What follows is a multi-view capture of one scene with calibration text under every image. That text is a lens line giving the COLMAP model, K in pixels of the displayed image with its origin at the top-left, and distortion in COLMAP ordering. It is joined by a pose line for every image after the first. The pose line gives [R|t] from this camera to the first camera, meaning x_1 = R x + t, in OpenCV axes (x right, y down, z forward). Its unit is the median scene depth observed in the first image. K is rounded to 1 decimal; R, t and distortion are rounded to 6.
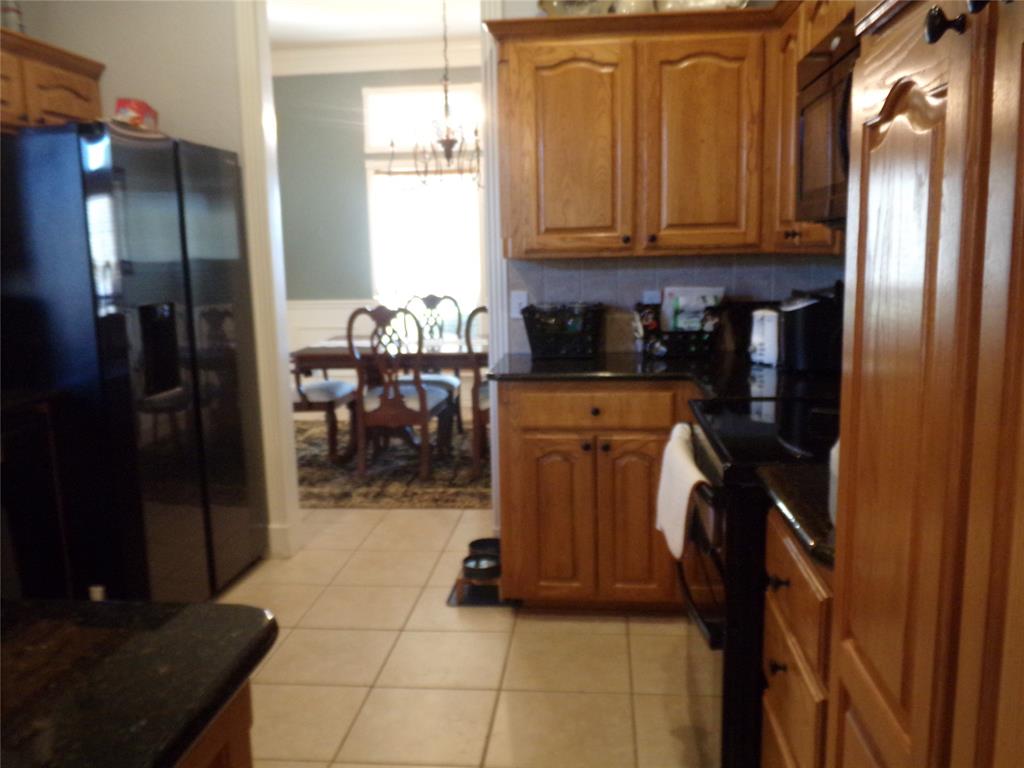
lens RADIAL K [[851.4, 0, 512.0], [0, 851.4, 384.0], [0, 0, 1]] dist [-0.009713, -0.012092]
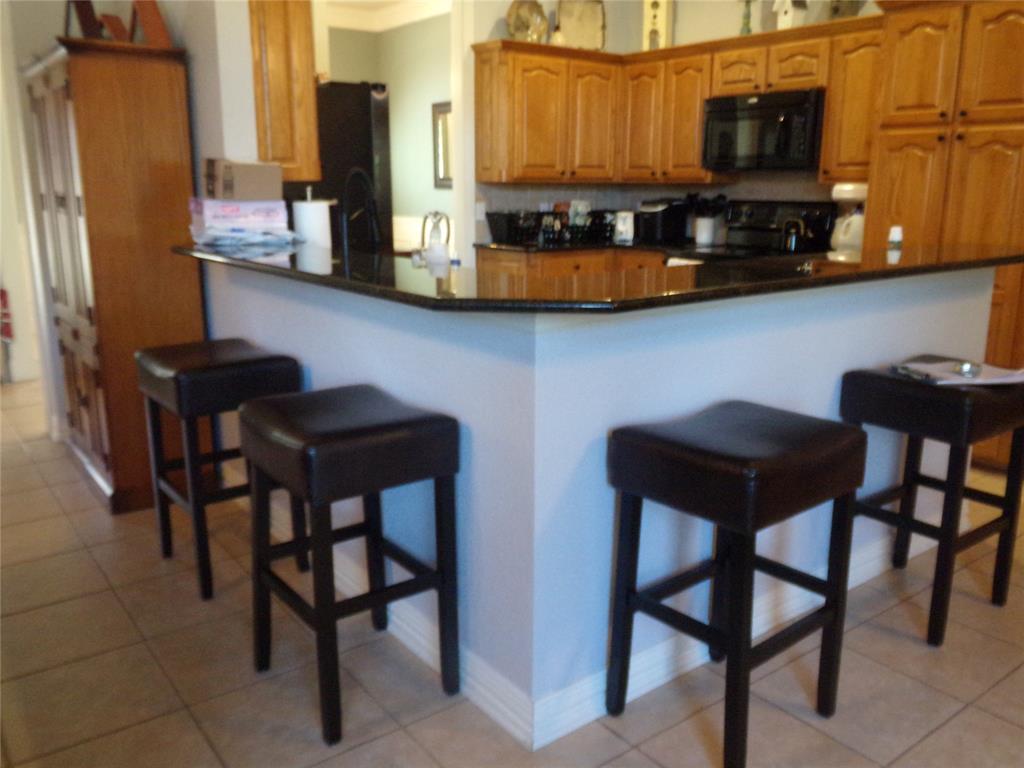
lens RADIAL K [[851.4, 0, 512.0], [0, 851.4, 384.0], [0, 0, 1]] dist [-0.009713, -0.012092]
pose [[0.729178, -0.126805, 0.672473, -1.165766], [0.082316, 0.991800, 0.097762, 0.083831], [-0.679356, -0.015931, 0.733636, -0.240778]]
